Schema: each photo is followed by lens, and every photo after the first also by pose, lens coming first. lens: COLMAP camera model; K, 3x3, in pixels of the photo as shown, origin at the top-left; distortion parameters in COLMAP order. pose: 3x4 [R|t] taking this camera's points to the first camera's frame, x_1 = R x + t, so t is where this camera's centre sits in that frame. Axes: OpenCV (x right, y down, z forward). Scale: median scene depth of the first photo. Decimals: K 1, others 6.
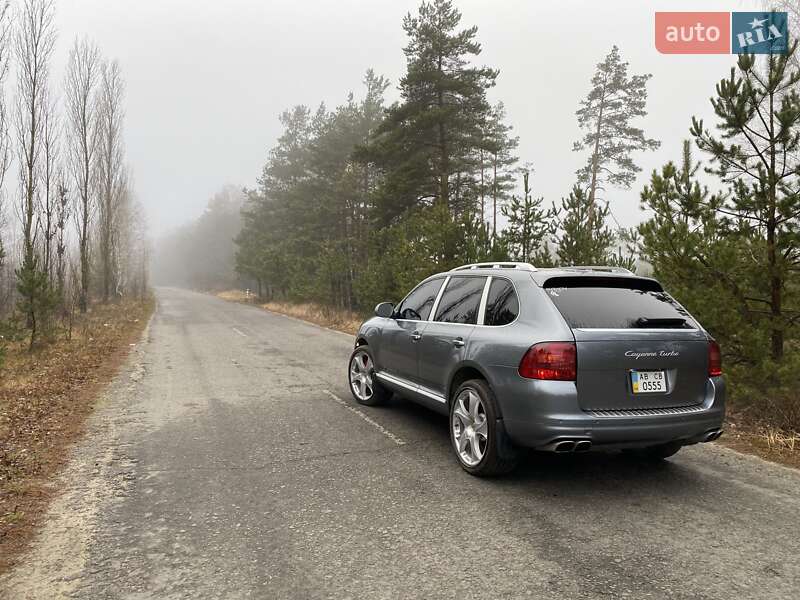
lens RADIAL K [[612.4, 0, 389.9], [0, 612.4, 298.4], [0, 0, 1]] dist [0.034150, -0.036079]
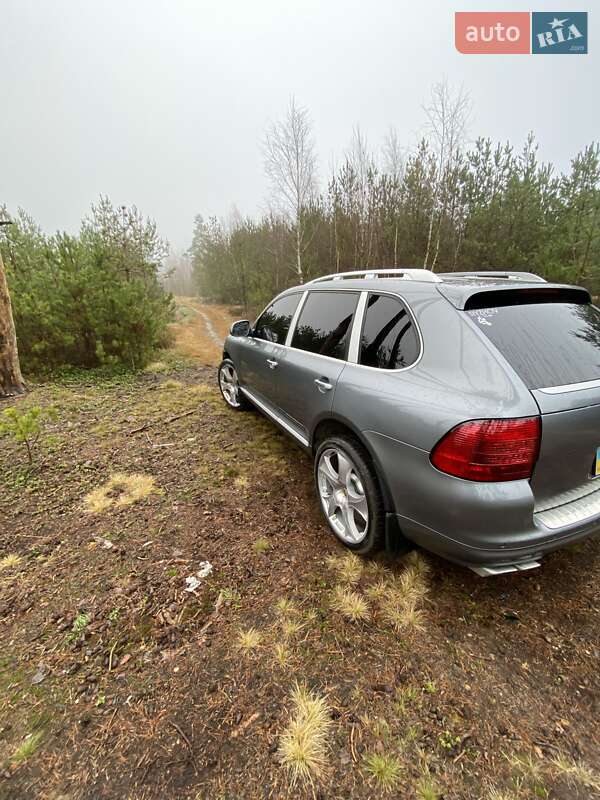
lens RADIAL K [[318.4, 0, 311.9], [0, 318.4, 411.6], [0, 0, 1]] dist [0.014780, 0.000002]
pose [[0.991545, -0.067586, 0.110773, 0.046750], [0.026594, 0.941374, 0.336316, -0.028139], [-0.127009, -0.330527, 0.935212, 0.564040]]
